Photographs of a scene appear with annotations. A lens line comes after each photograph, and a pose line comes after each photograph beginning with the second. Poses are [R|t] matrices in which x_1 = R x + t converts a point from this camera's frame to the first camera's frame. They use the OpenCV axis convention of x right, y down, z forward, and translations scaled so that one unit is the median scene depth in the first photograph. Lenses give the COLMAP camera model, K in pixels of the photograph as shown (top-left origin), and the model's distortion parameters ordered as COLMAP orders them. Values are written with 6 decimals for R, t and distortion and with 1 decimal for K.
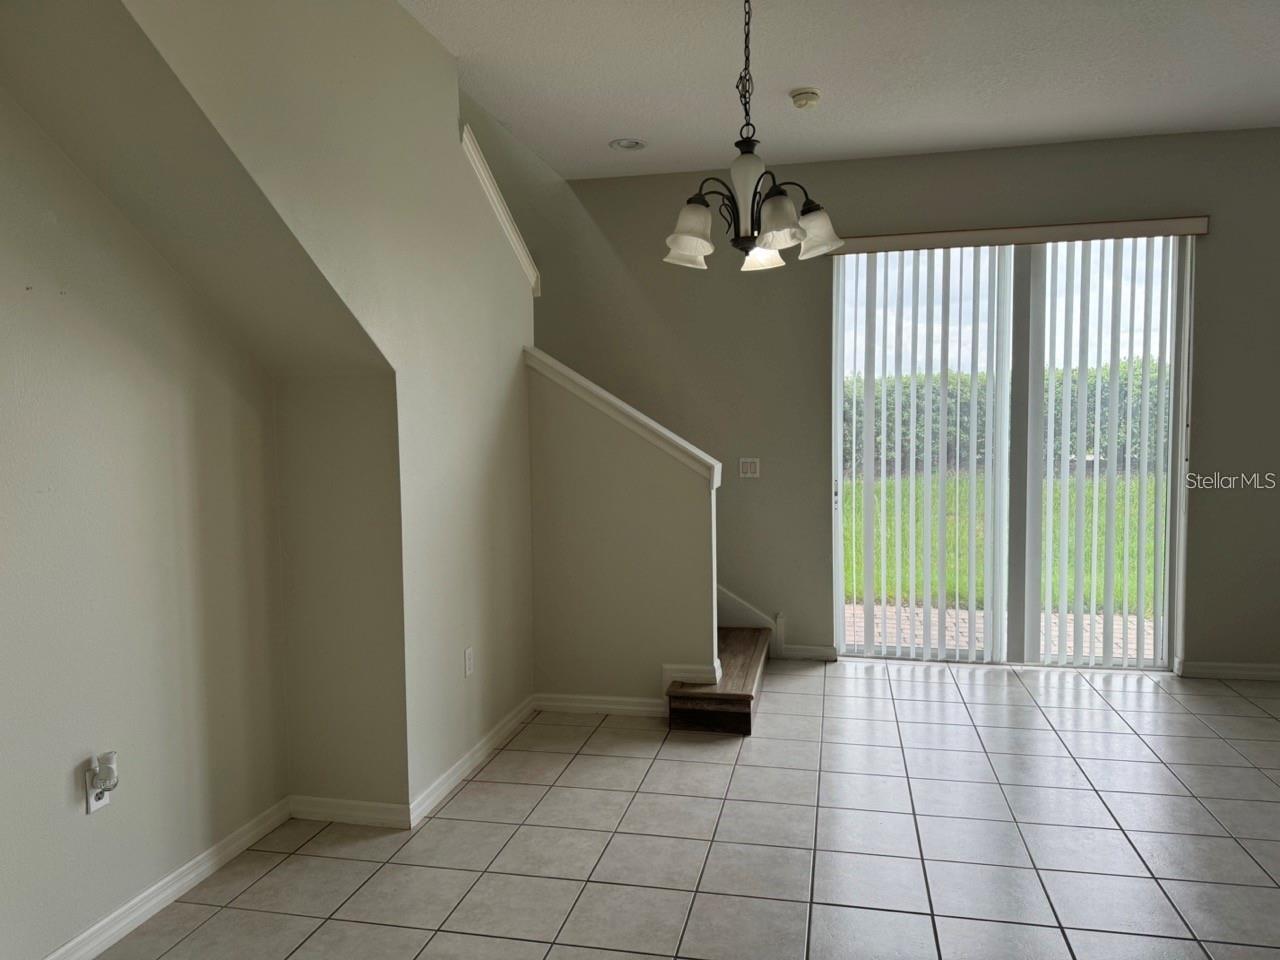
lens RADIAL K [[902.9, 0, 640.0], [0, 902.9, 480.0], [0, 0, 1]] dist [0.027446, -0.007665]
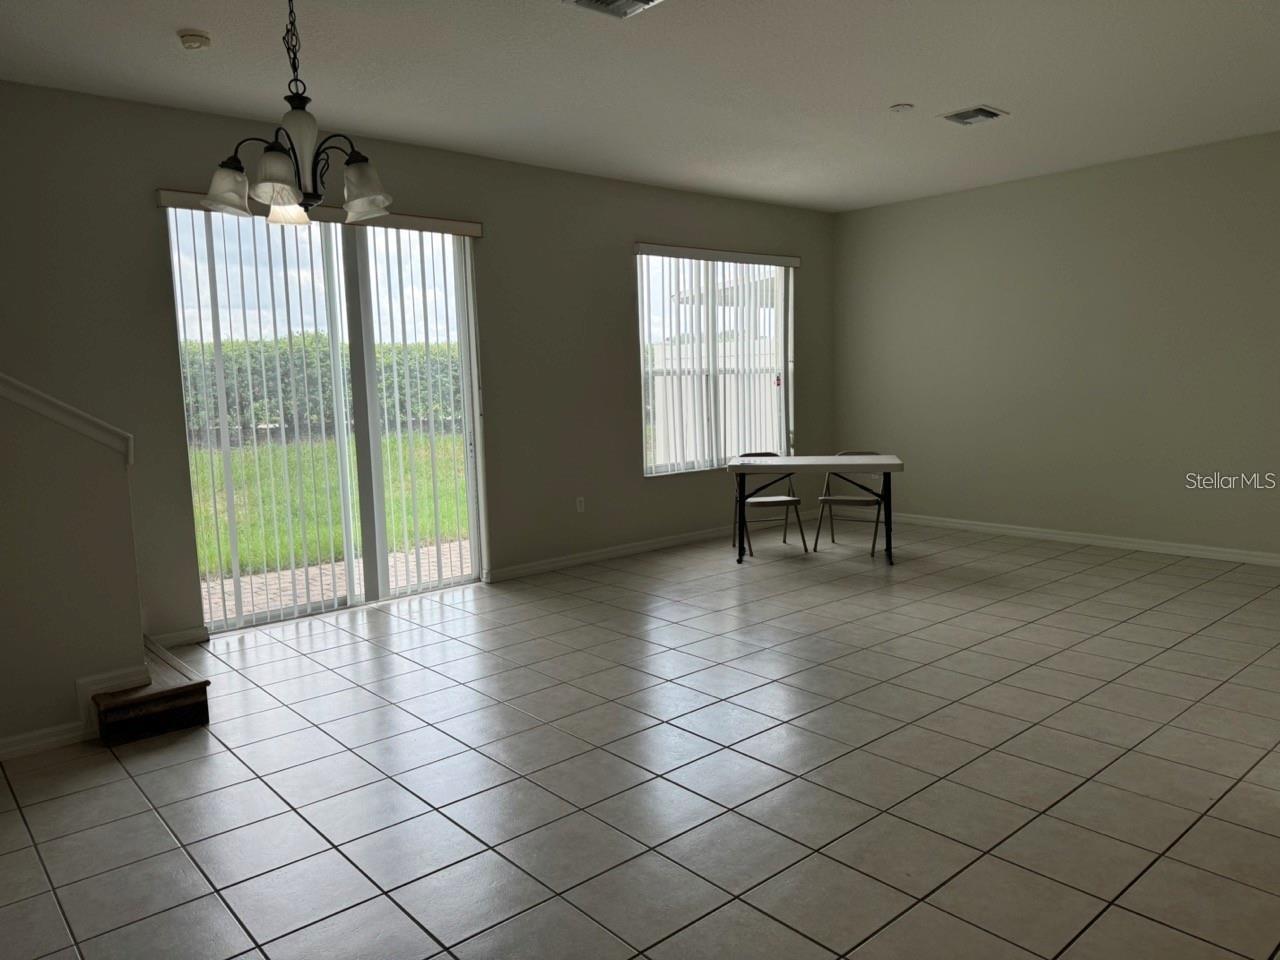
lens RADIAL K [[902.9, 0, 640.0], [0, 902.9, 480.0], [0, 0, 1]] dist [0.027446, -0.007665]
pose [[0.590855, -0.096543, 0.800980, -0.285254], [0.073039, 0.995138, 0.066067, 0.002173], [-0.803465, 0.019467, 0.595034, 0.066411]]
